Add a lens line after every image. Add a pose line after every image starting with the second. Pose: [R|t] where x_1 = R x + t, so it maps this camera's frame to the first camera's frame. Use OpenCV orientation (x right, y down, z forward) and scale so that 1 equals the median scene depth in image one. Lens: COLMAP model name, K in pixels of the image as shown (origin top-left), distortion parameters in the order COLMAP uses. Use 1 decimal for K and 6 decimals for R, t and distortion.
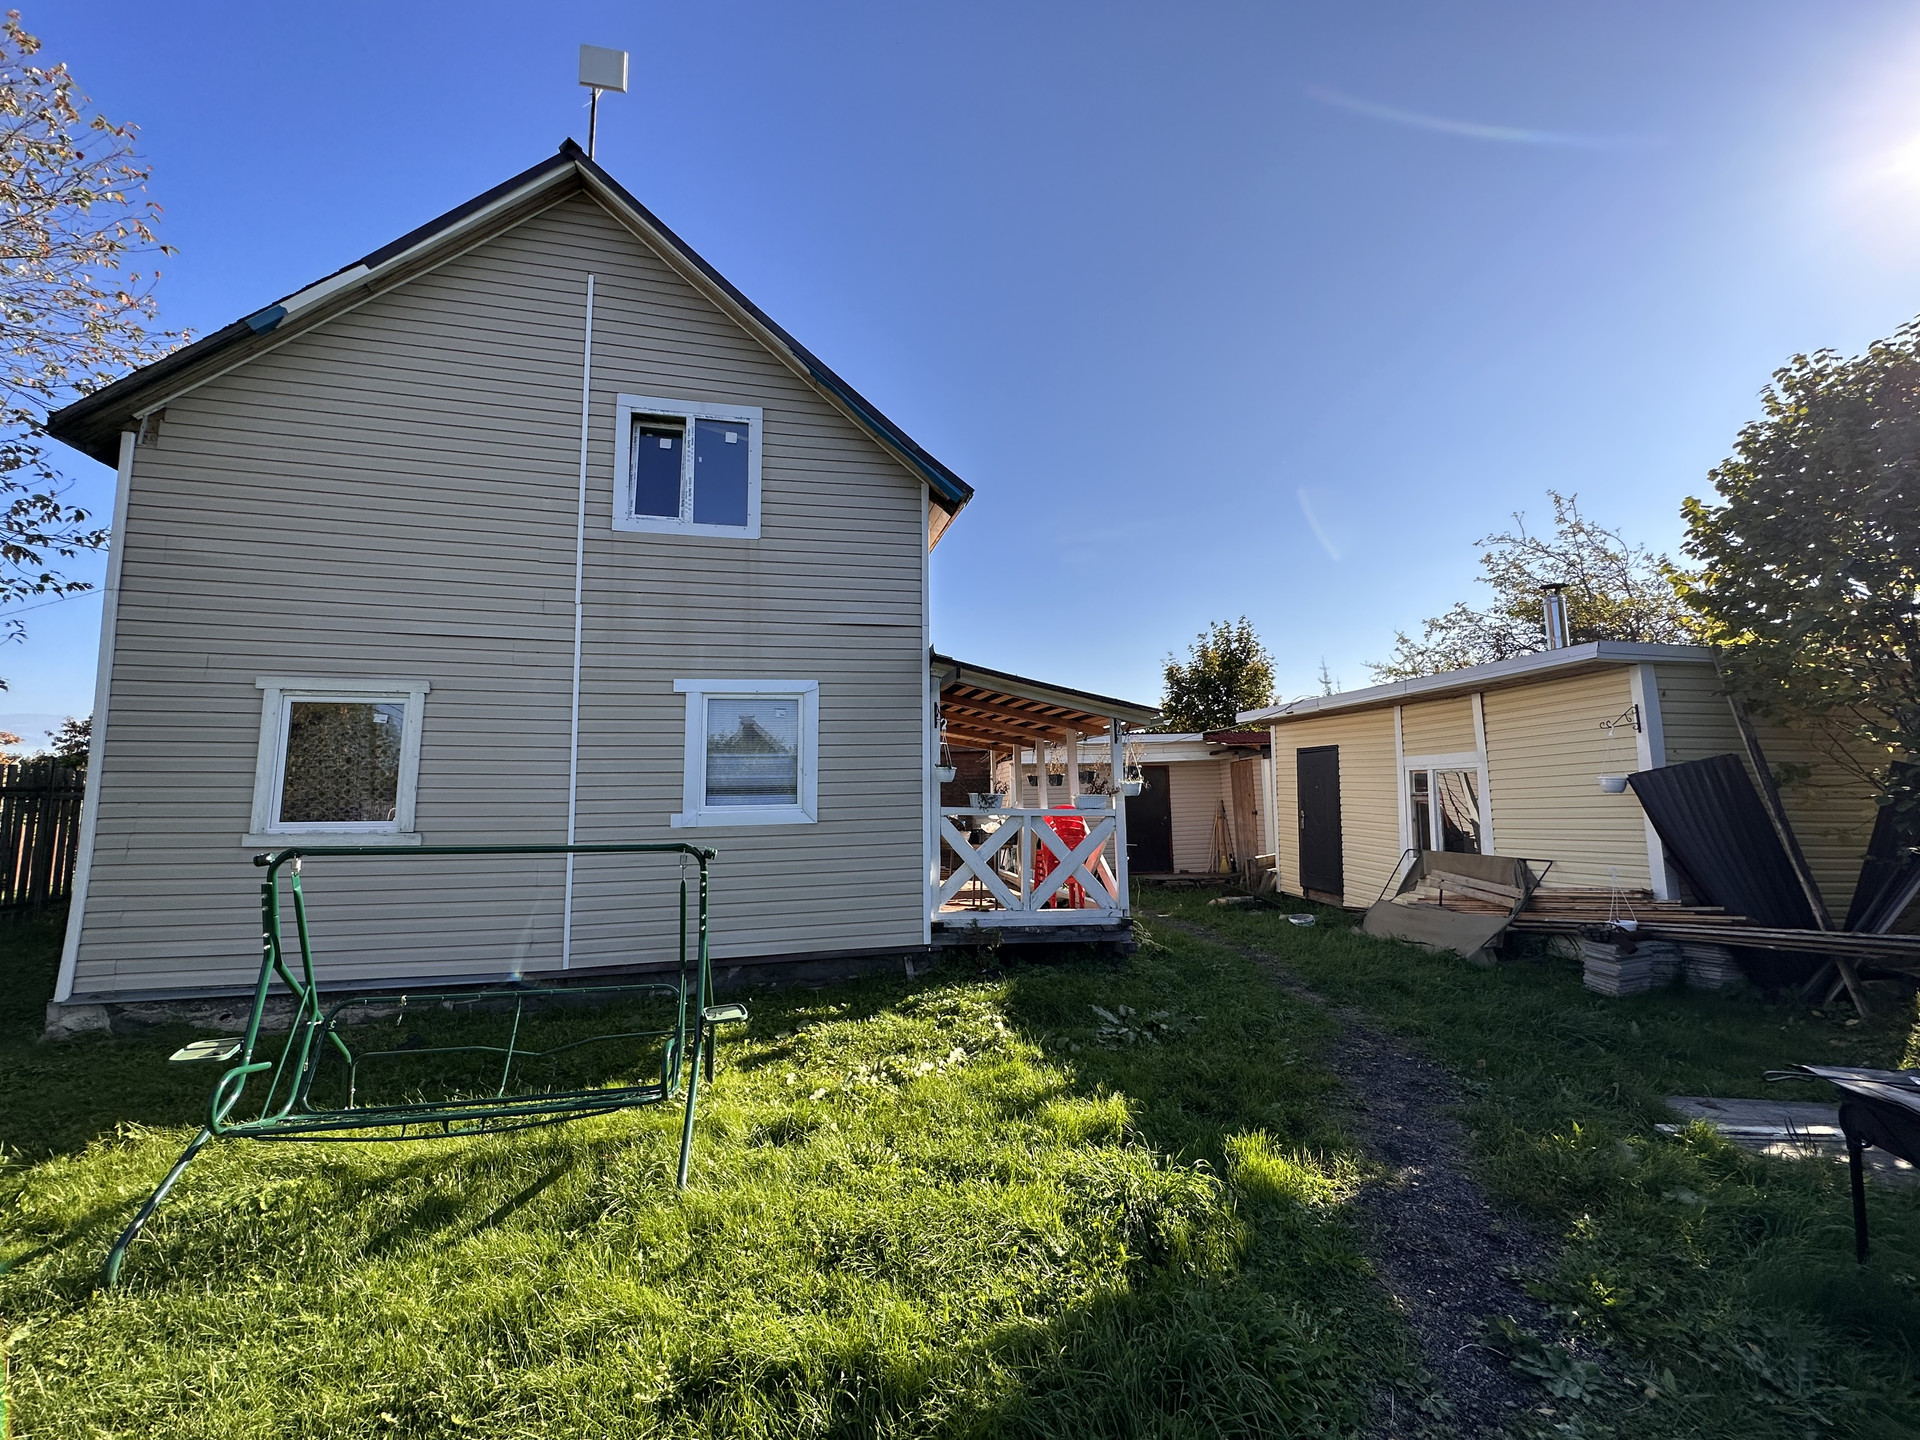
lens RADIAL K [[765.4, 0, 960.0], [0, 765.4, 720.0], [0, 0, 1]] dist [-0.002469, 0.000940]
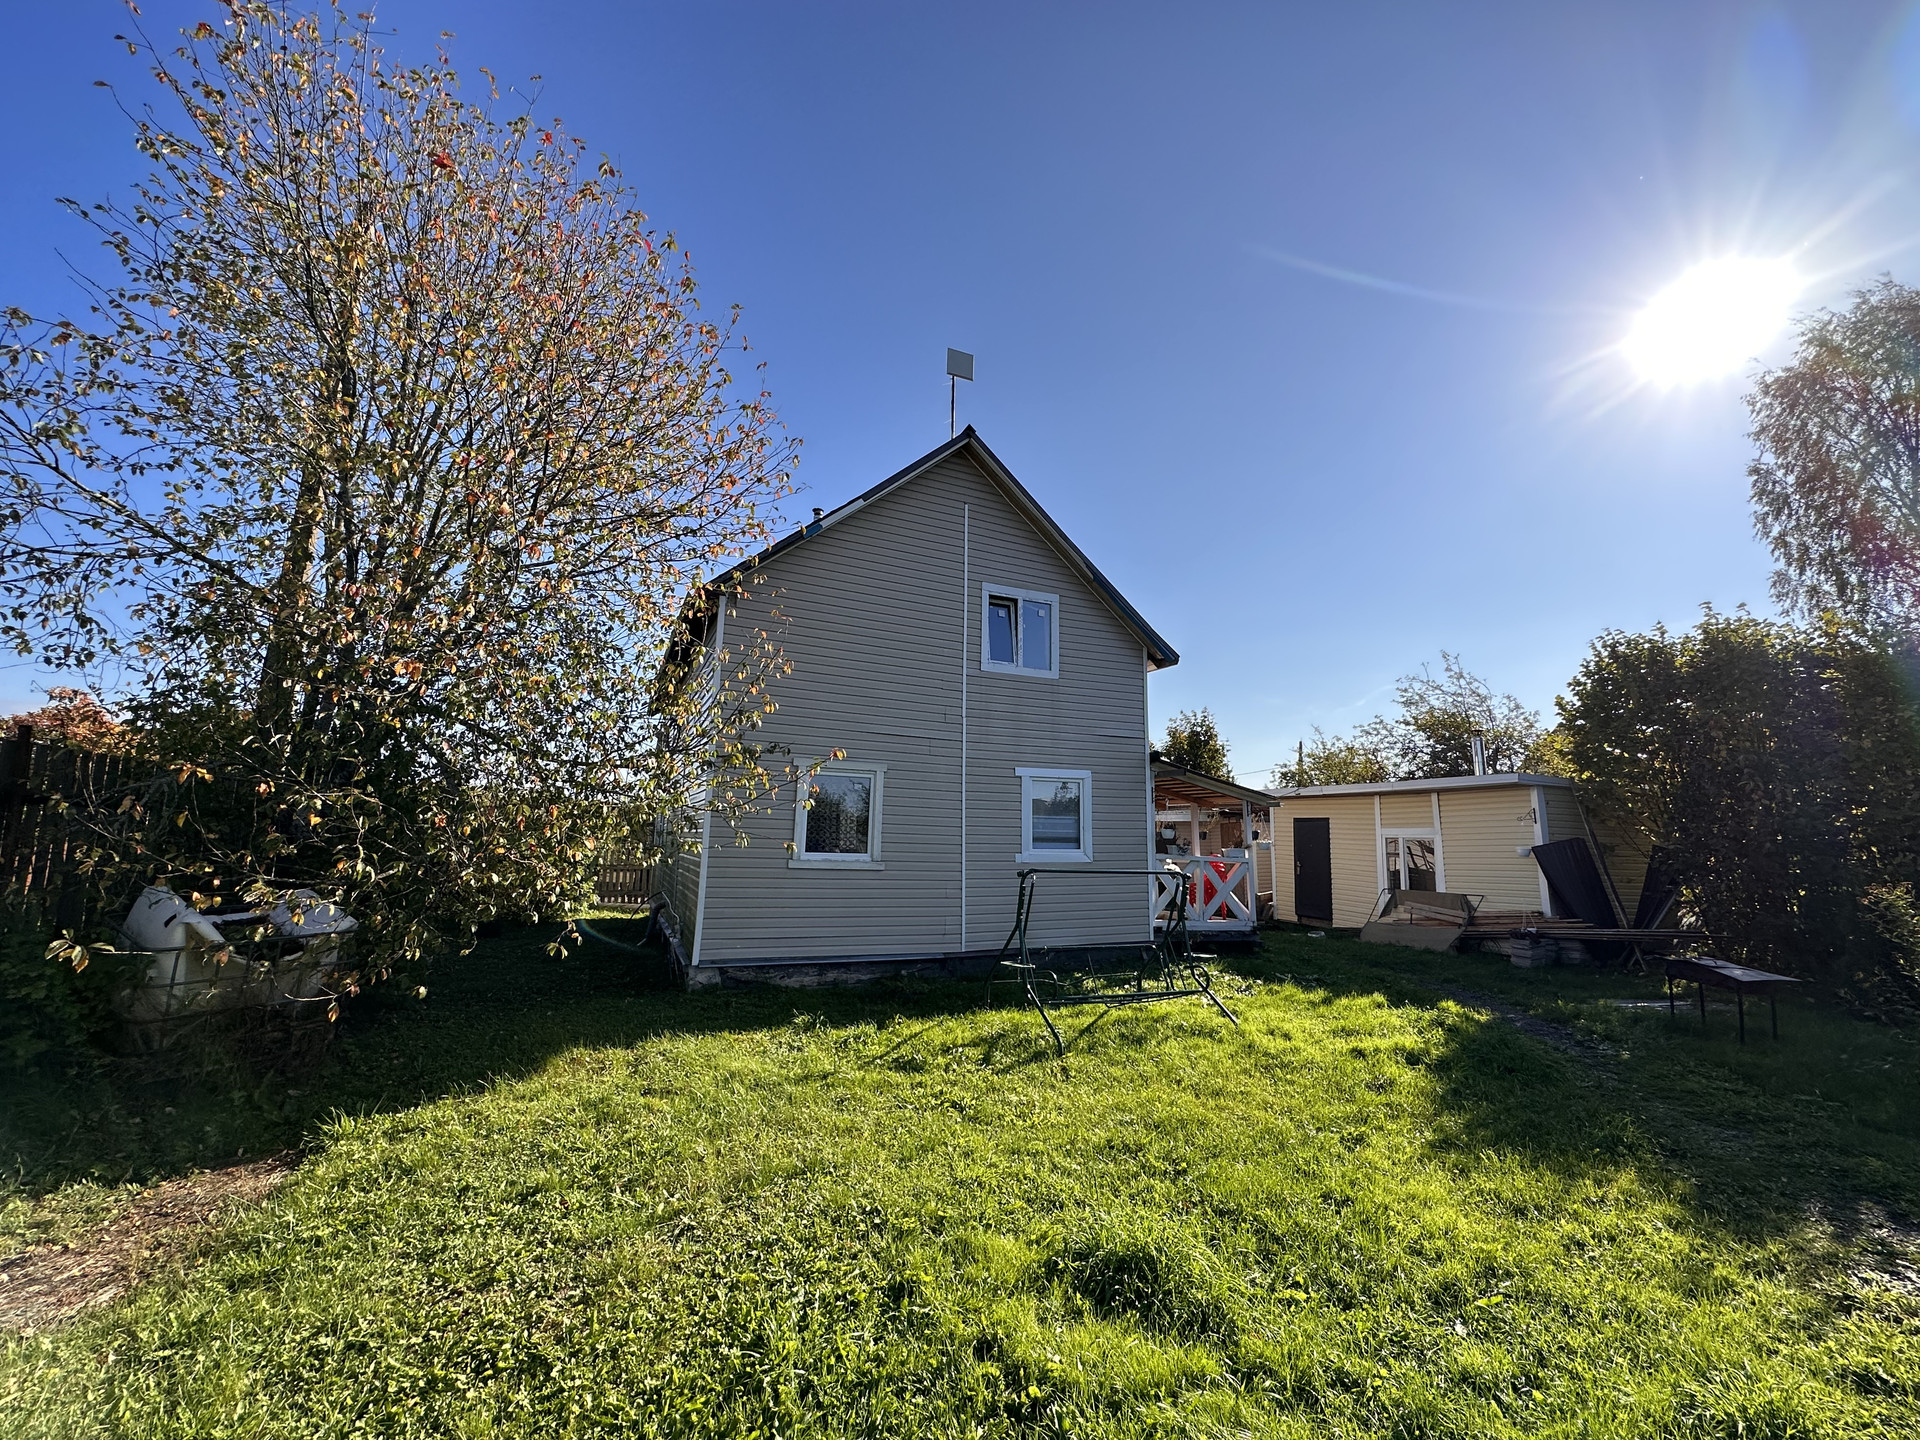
lens RADIAL K [[765.4, 0, 960.0], [0, 765.4, 720.0], [0, 0, 1]] dist [-0.002469, 0.000940]
pose [[0.981516, 0.059969, 0.181742, -0.764704], [-0.049726, 0.996935, -0.060405, -0.048731], [-0.184807, 0.050251, 0.981489, -0.518844]]
